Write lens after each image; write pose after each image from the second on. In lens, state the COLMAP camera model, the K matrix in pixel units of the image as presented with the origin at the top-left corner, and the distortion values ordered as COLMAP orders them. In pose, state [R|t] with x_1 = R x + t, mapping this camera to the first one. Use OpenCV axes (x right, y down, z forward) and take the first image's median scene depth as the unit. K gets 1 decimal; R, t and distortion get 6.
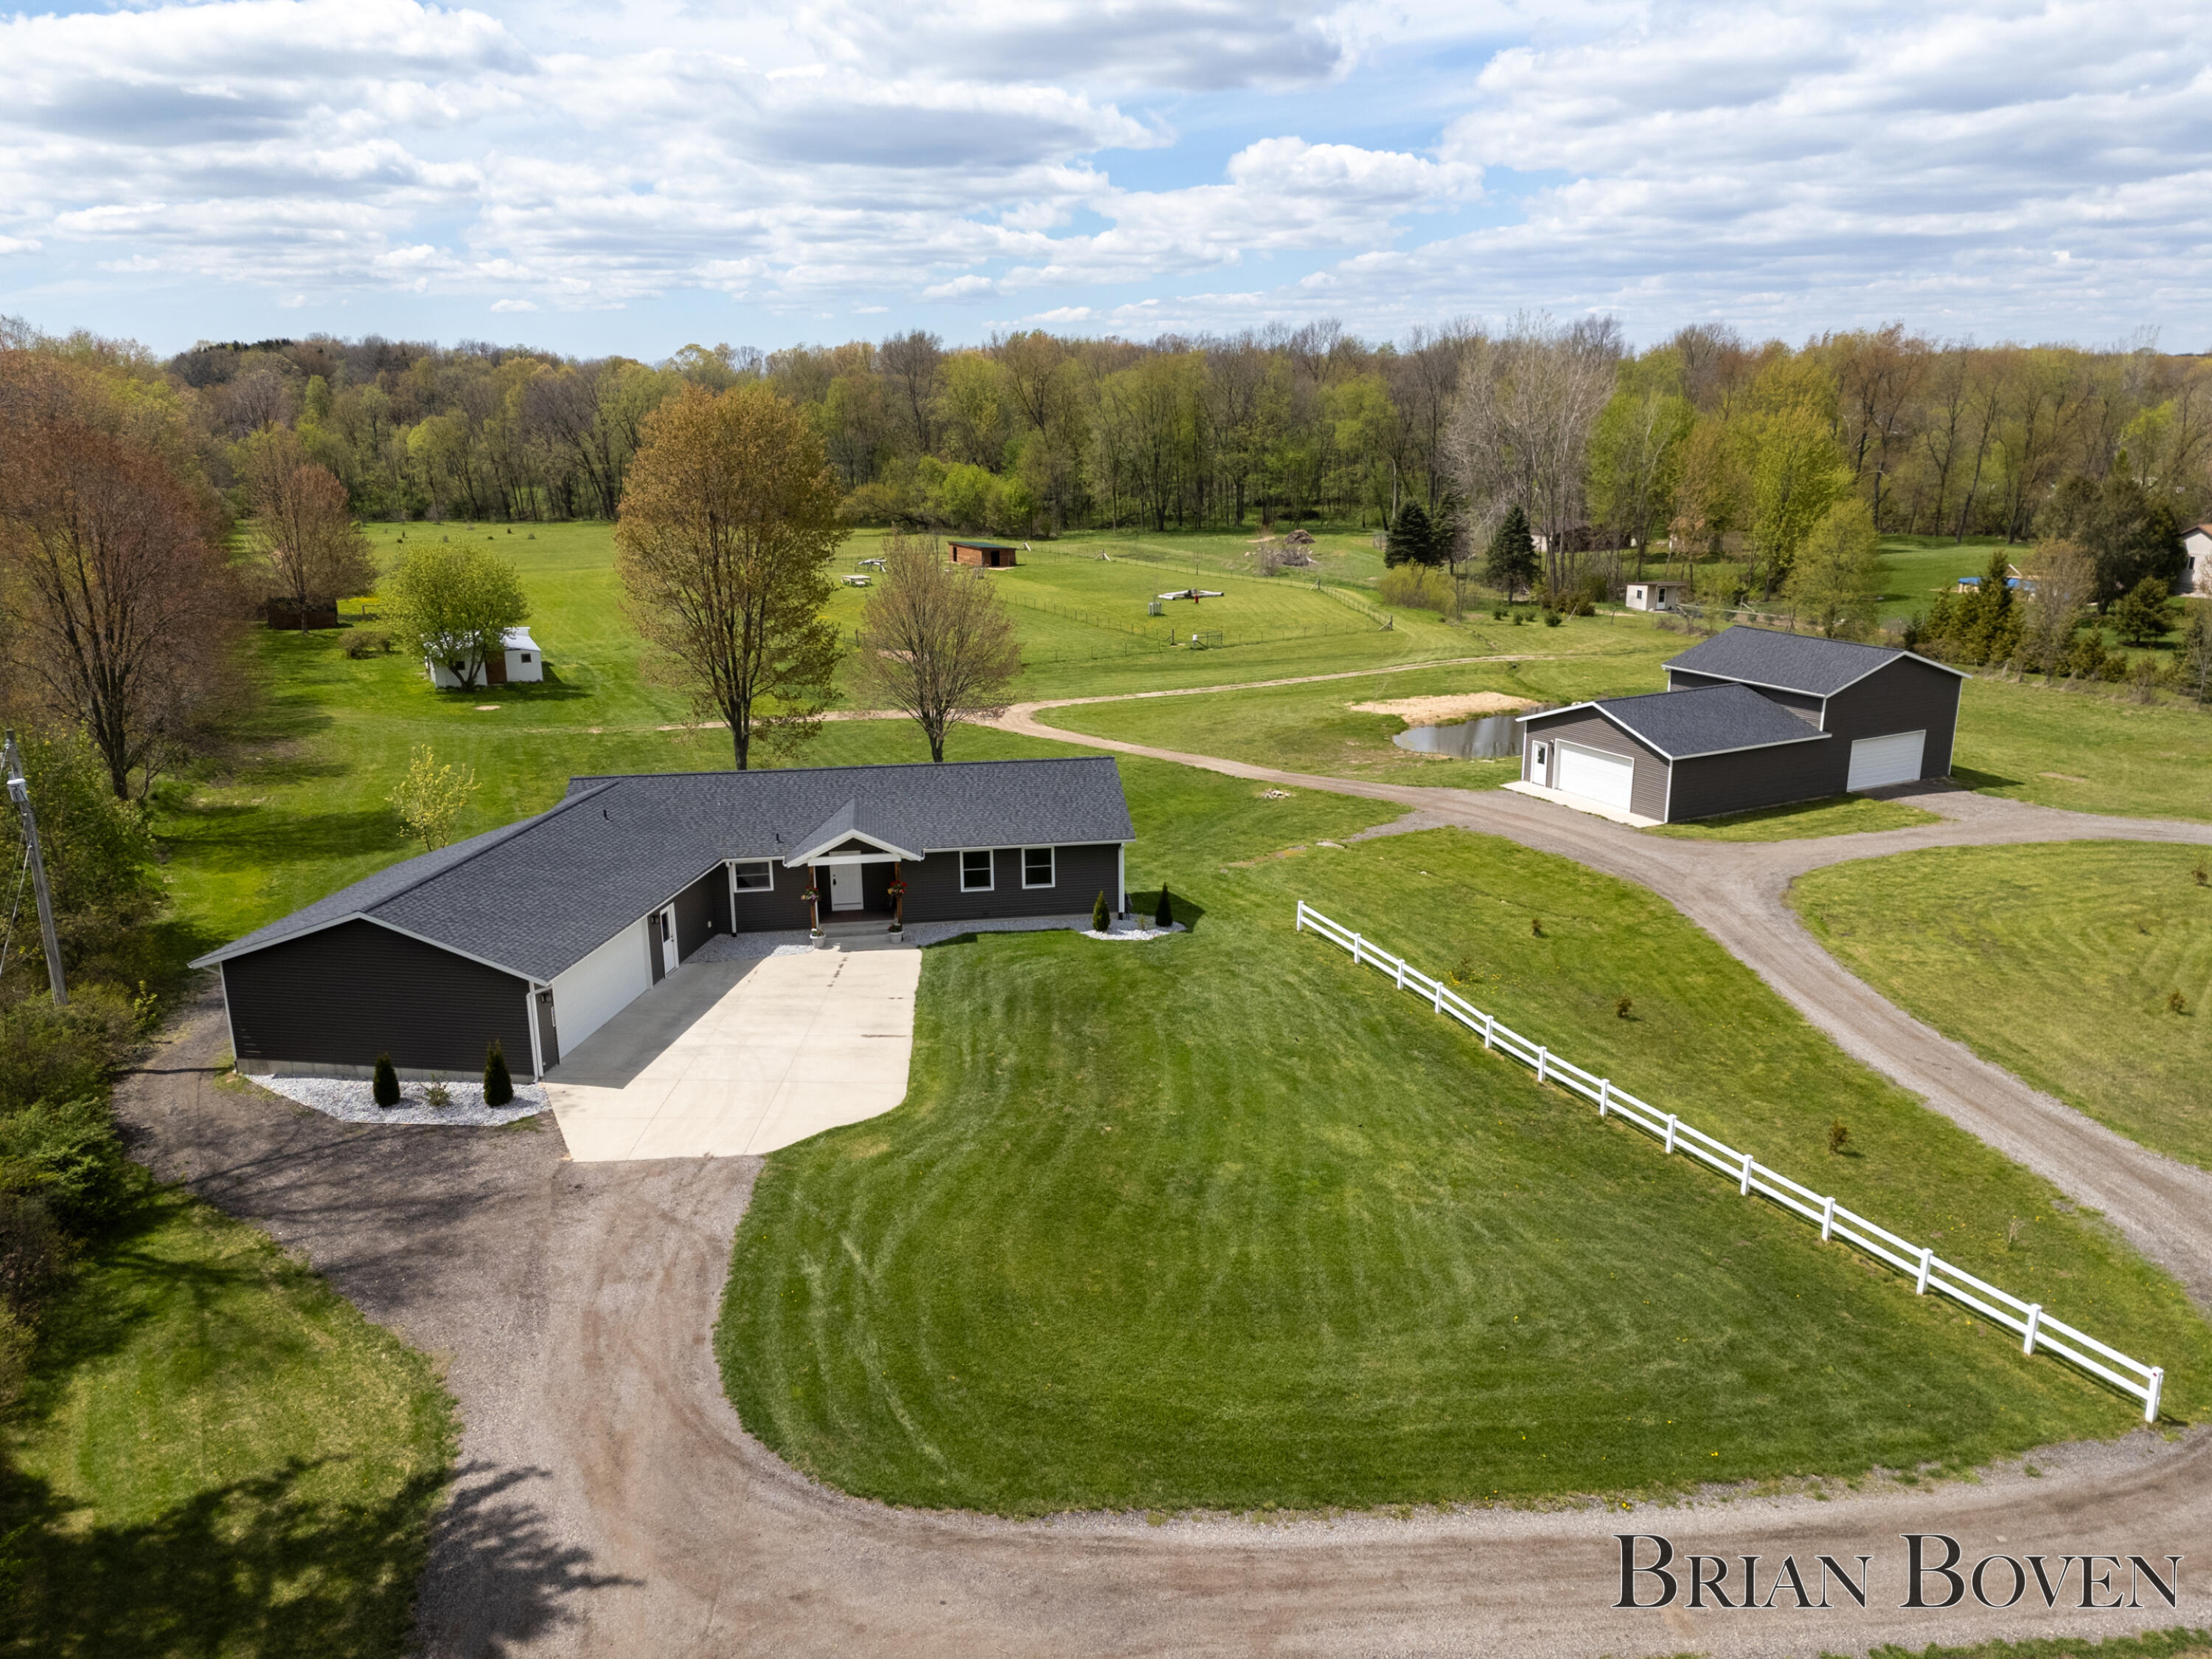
lens RADIAL K [[1609.6, 0, 1106.0], [0, 1609.6, 829.5], [0, 0, 1]] dist [0.065339, -0.064827]
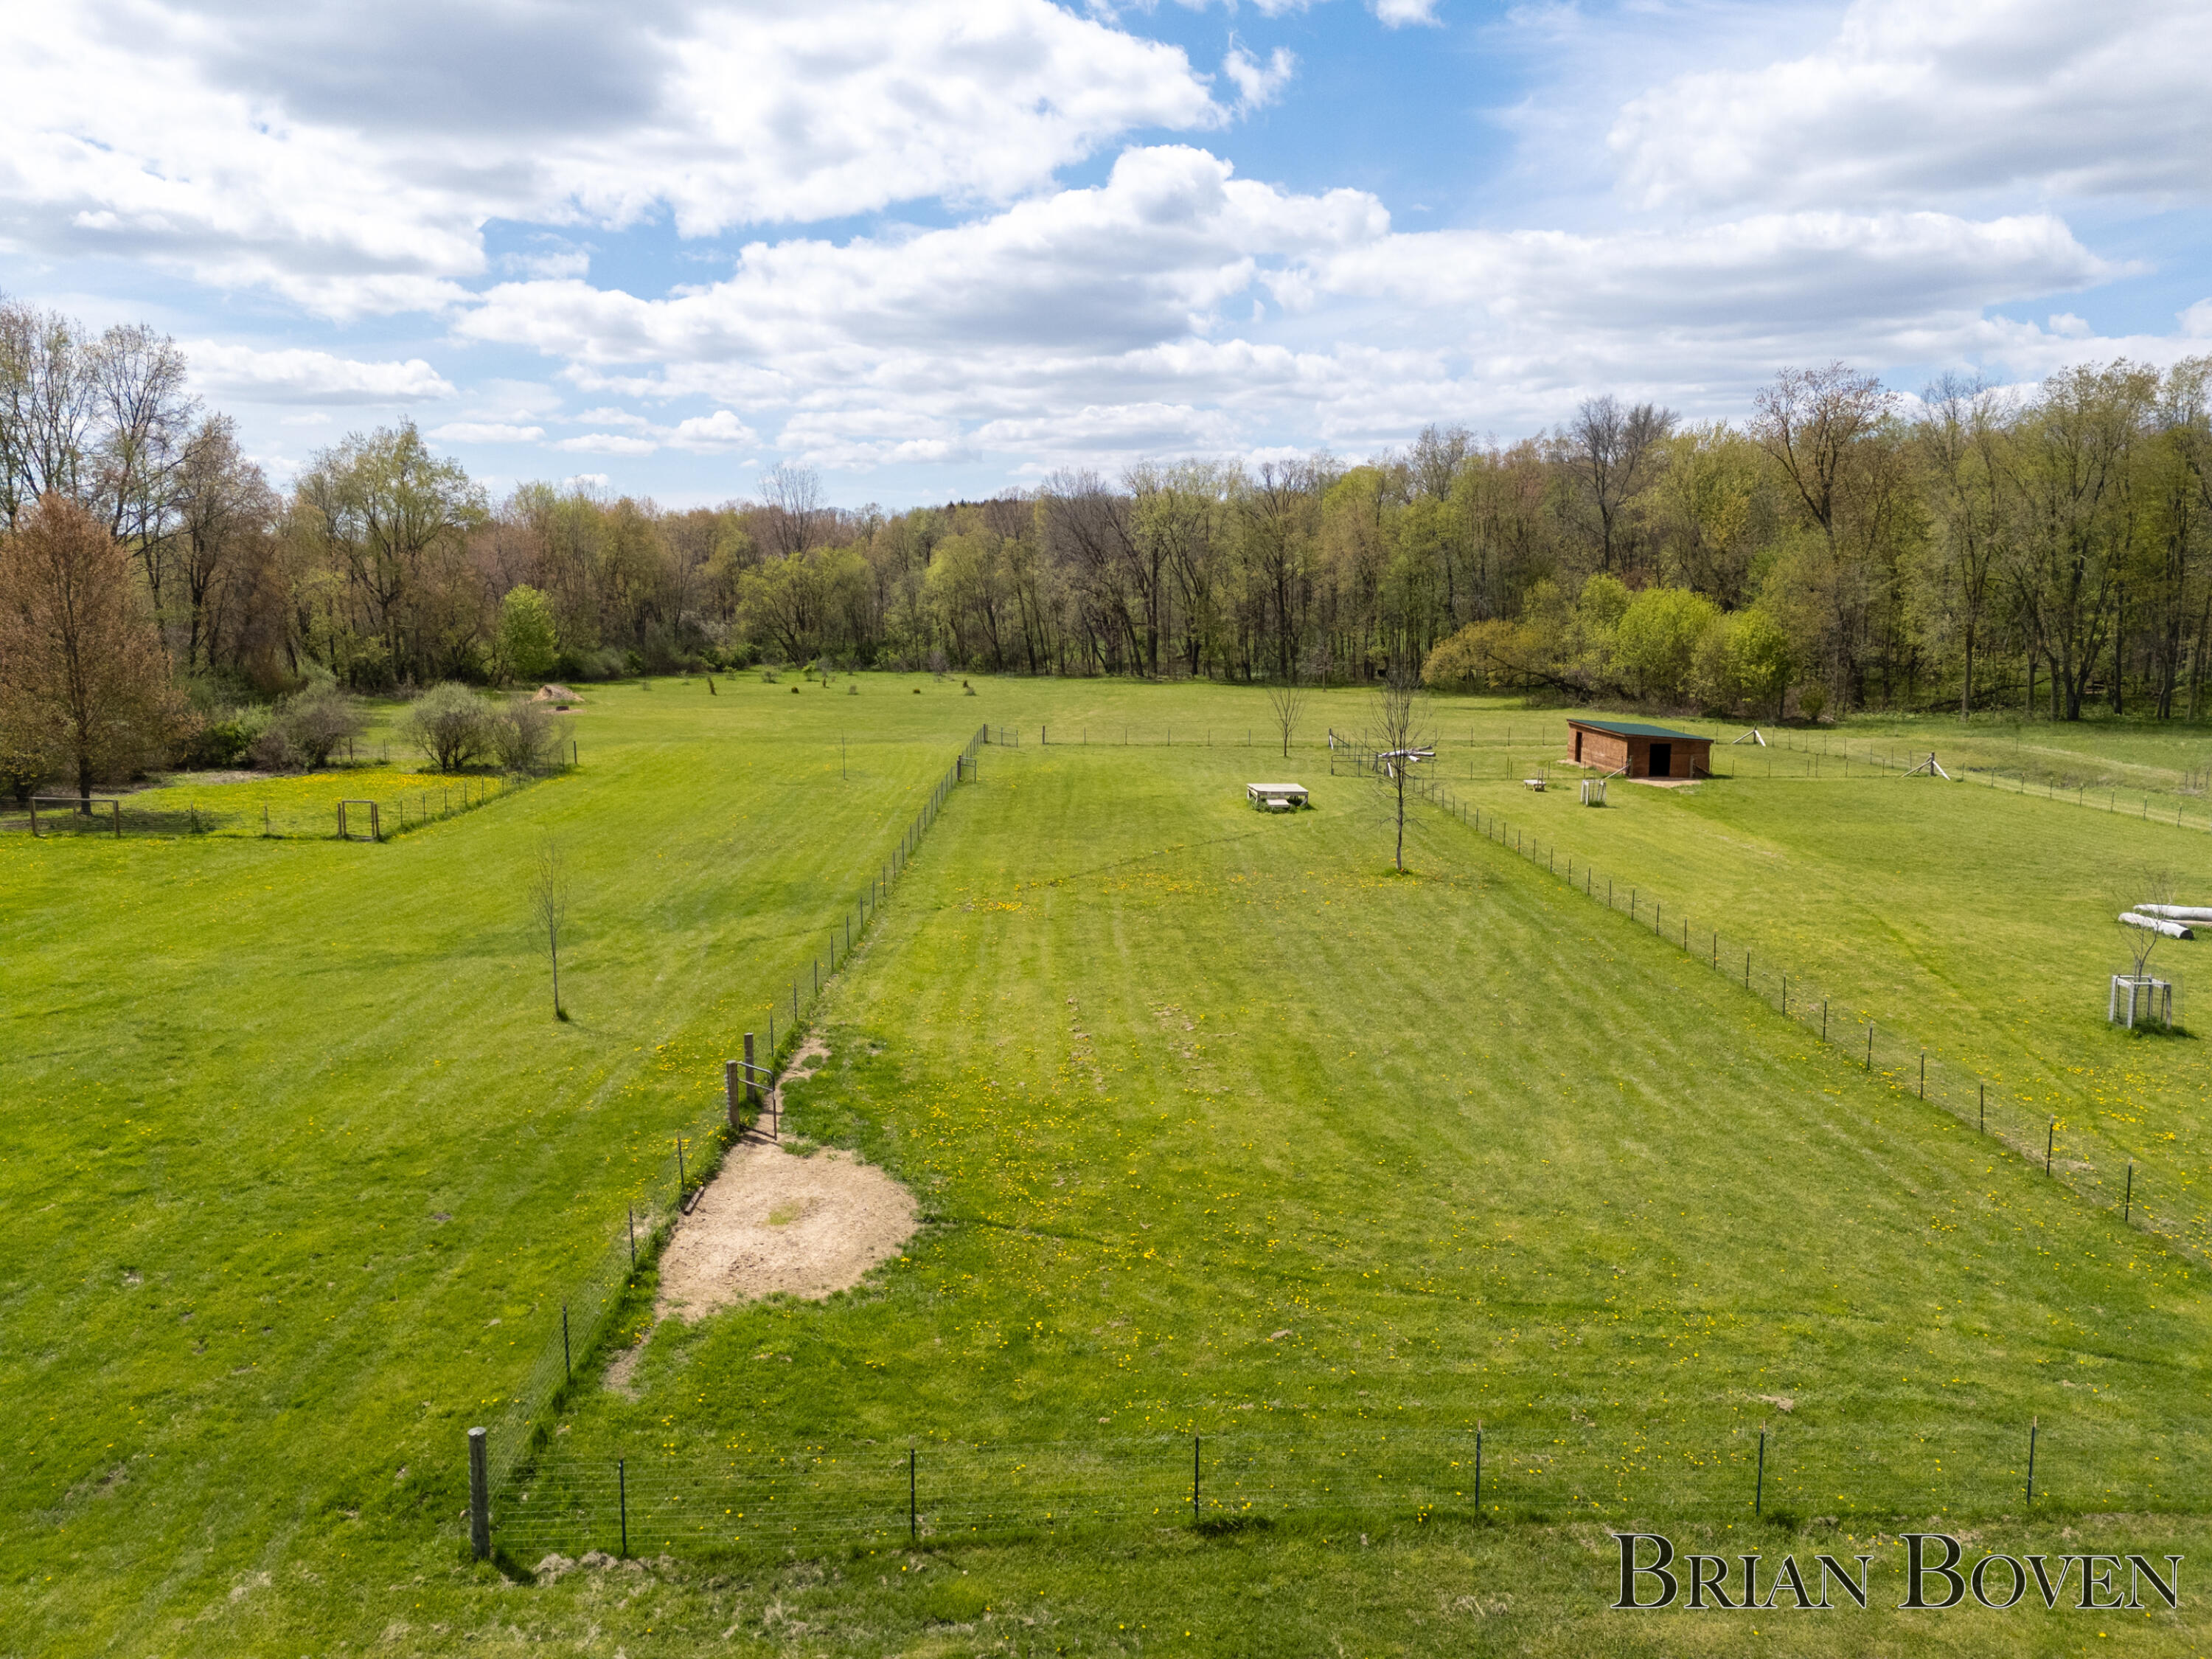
lens RADIAL K [[1609.1, 0, 1103.8], [0, 1609.1, 825.3], [0, 0, 1]] dist [0.055706, -0.046905]
pose [[0.887755, 0.075351, -0.454106, 0.002021], [-0.125714, 0.988696, -0.081707, -0.312774], [0.442816, 0.129624, 0.887193, 1.779574]]
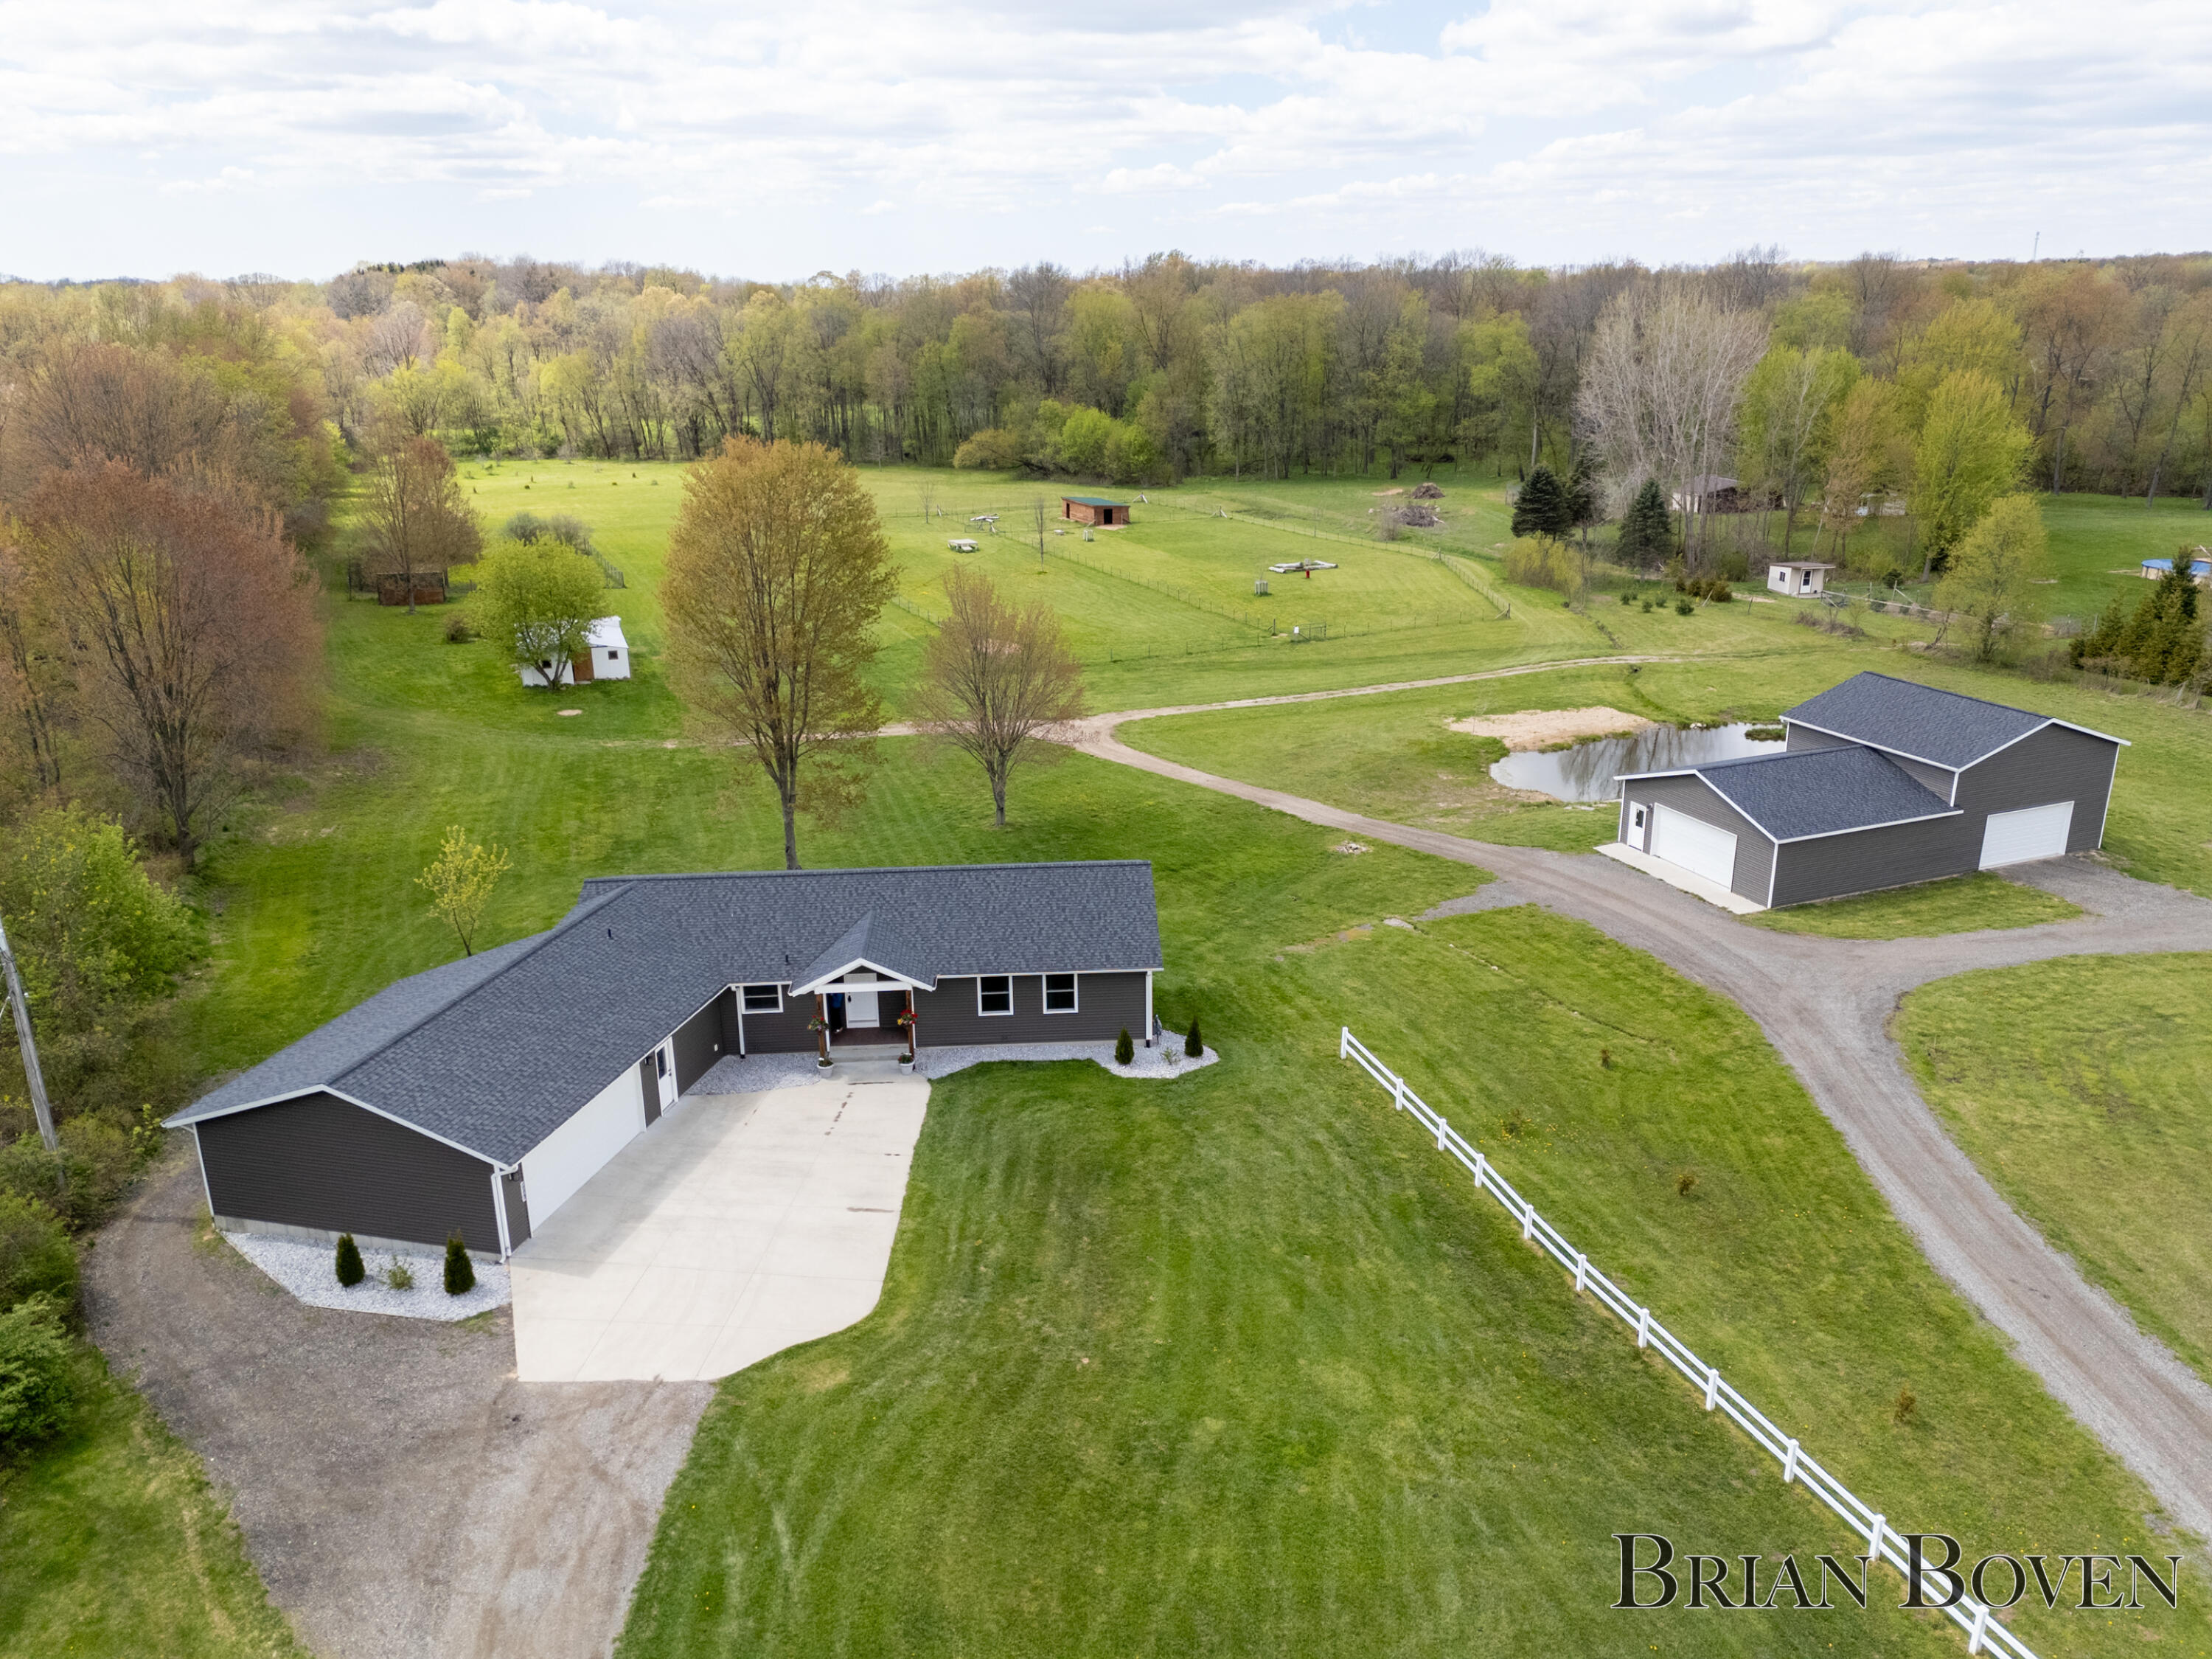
lens RADIAL K [[1609.1, 0, 1103.8], [0, 1609.1, 825.3], [0, 0, 1]] dist [0.055706, -0.046905]
pose [[0.996049, 0.026150, -0.084868, 0.055808], [-0.021559, 0.998277, 0.054568, -0.116238], [0.086149, -0.052523, 0.994897, 0.062345]]
